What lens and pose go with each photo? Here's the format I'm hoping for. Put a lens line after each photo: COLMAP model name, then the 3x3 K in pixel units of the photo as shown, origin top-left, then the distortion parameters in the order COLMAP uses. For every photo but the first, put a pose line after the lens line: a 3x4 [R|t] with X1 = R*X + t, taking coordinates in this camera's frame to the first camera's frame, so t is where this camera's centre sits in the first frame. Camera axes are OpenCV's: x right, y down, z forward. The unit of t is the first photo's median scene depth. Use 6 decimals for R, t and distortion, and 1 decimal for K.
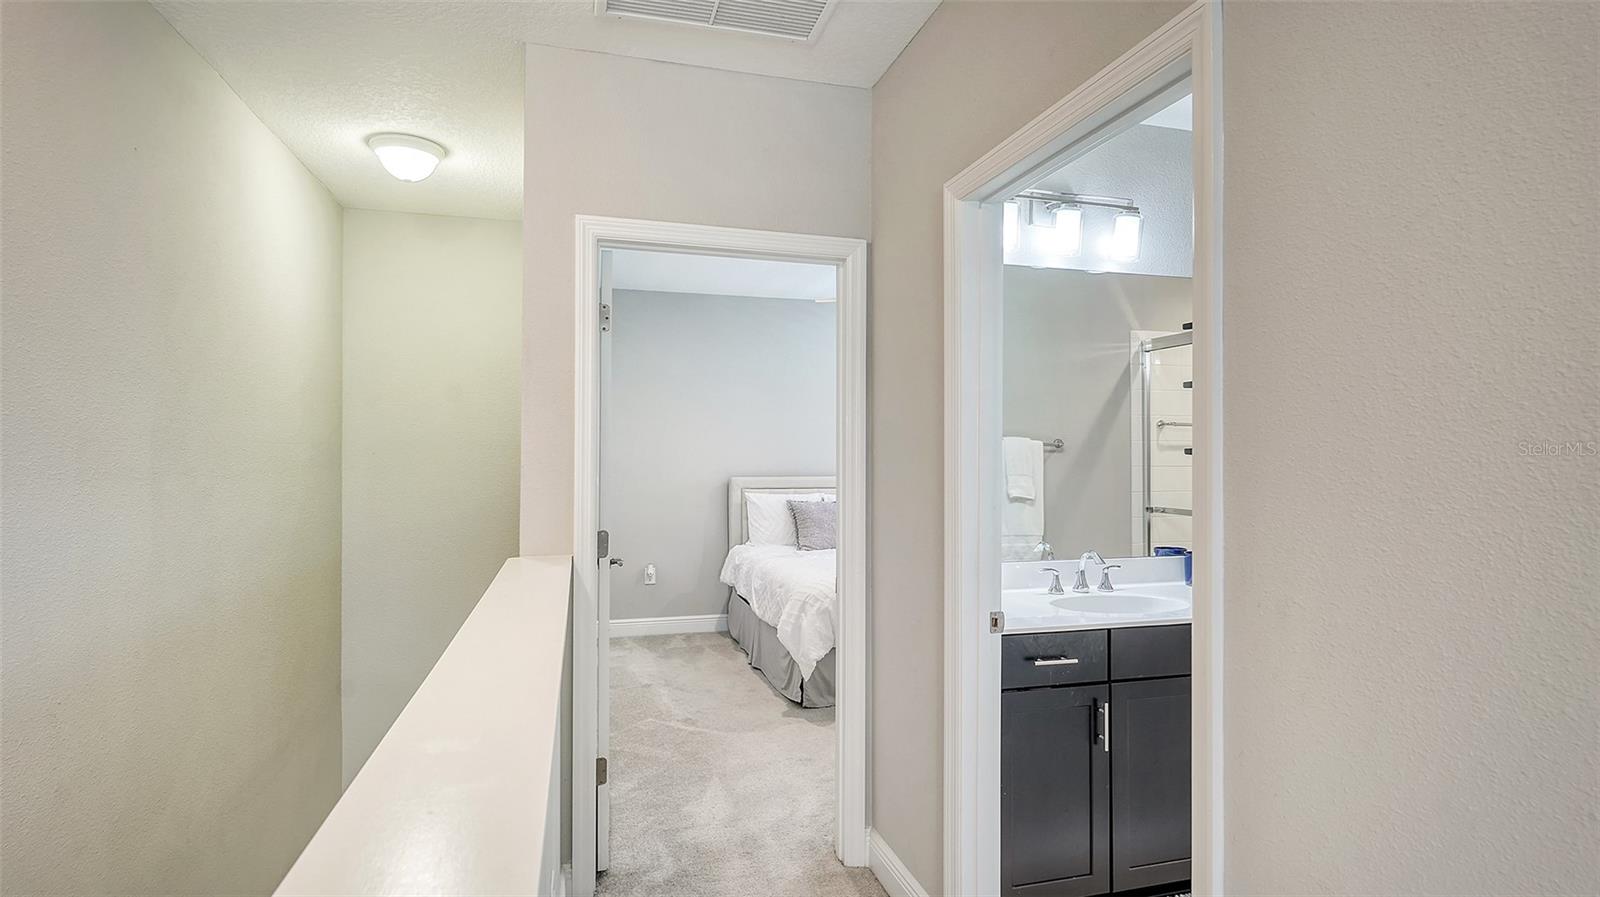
lens RADIAL K [[756.6, 0, 798.0], [0, 756.6, 456.1], [0, 0, 1]] dist [-0.000197, 0.000768]
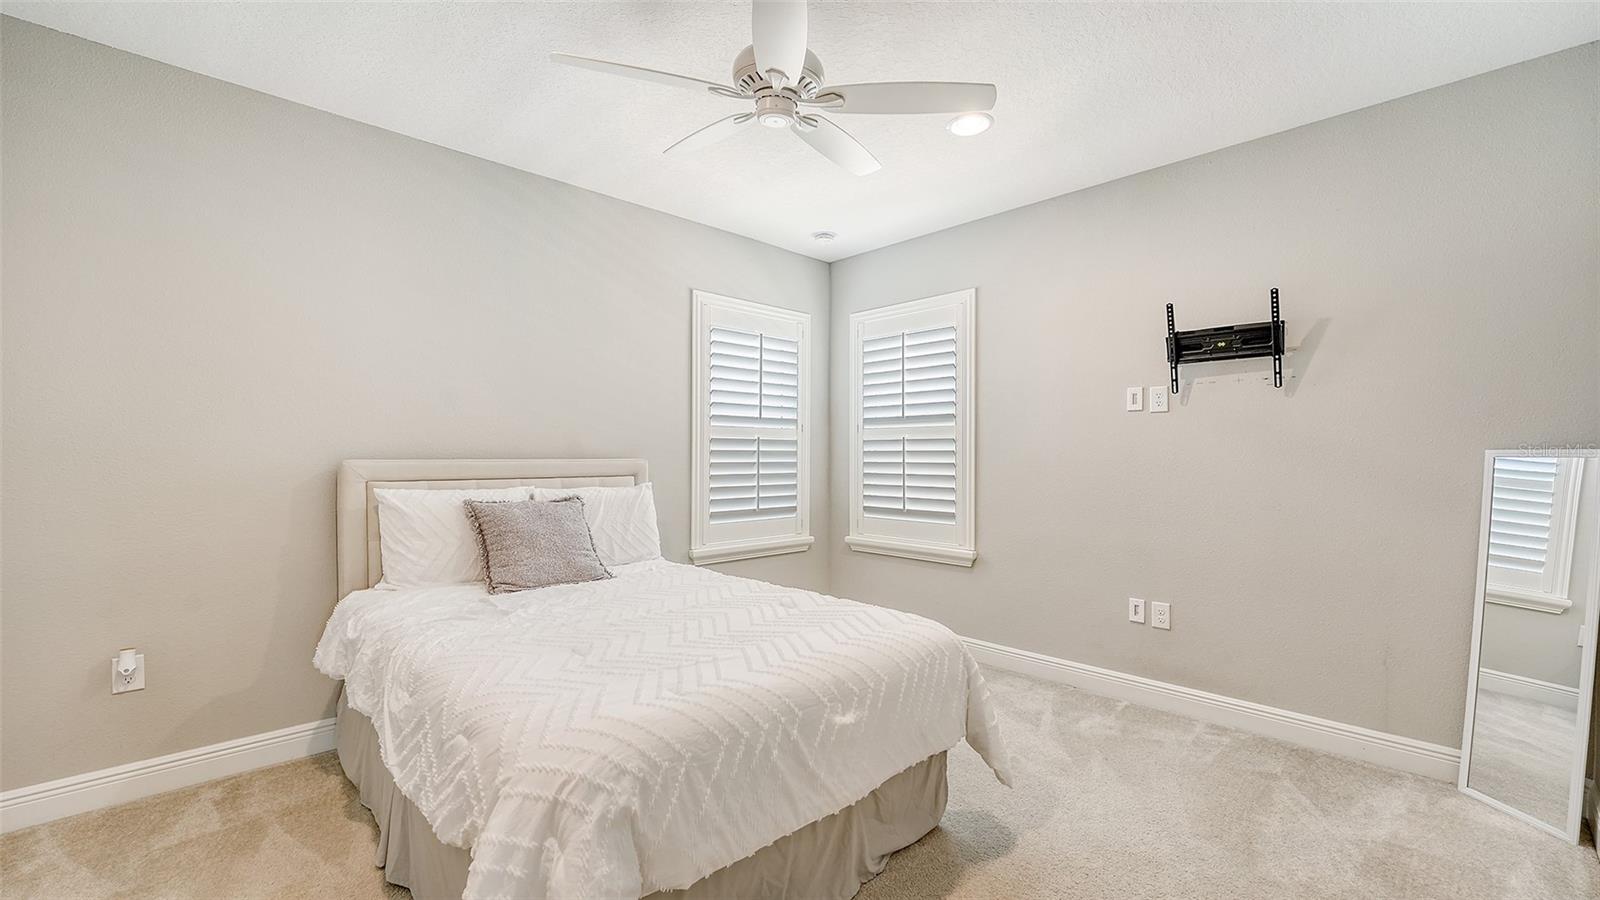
lens RADIAL K [[639.7, 0, 813.3], [0, 639.7, 451.8], [0, 0, 1]] dist [-0.003389, 0.000109]
pose [[0.871385, -0.000231, 0.490600, -0.022131], [-0.001075, 0.999997, 0.002381, 0.021425], [-0.490598, -0.002602, 0.871382, 0.474461]]
